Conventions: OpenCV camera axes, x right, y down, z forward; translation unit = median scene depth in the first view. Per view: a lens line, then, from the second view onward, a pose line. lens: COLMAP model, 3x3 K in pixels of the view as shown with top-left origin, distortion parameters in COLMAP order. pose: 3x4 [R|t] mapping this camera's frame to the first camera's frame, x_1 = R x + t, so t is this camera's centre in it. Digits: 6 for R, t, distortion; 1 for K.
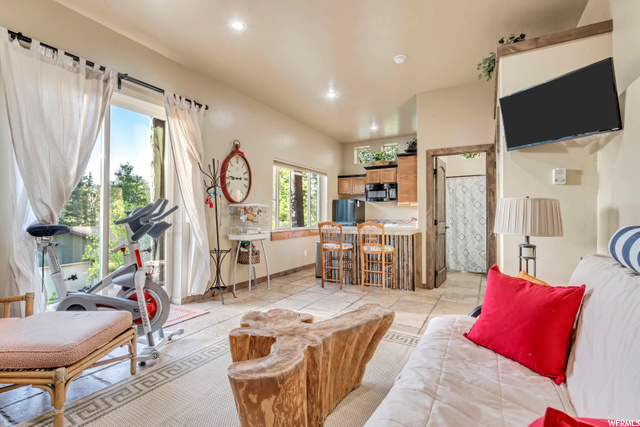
lens RADIAL K [[304.0, 0, 321.3], [0, 304.0, 212.8], [0, 0, 1]] dist [0.000094, 0.000728]
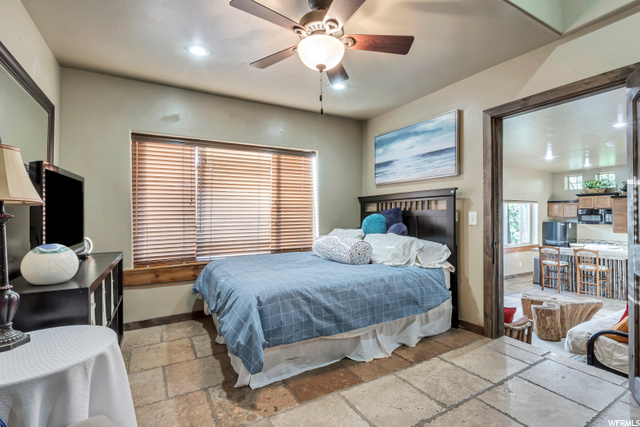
lens RADIAL K [[304.0, 0, 319.0], [0, 304.0, 212.3], [0, 0, 1]] dist [0.000094, 0.000728]
pose [[0.856129, -0.002289, -0.516756, -0.156692], [0.001976, 0.999997, -0.001156, -0.127695], [0.516758, -0.000031, 0.856132, -0.795057]]
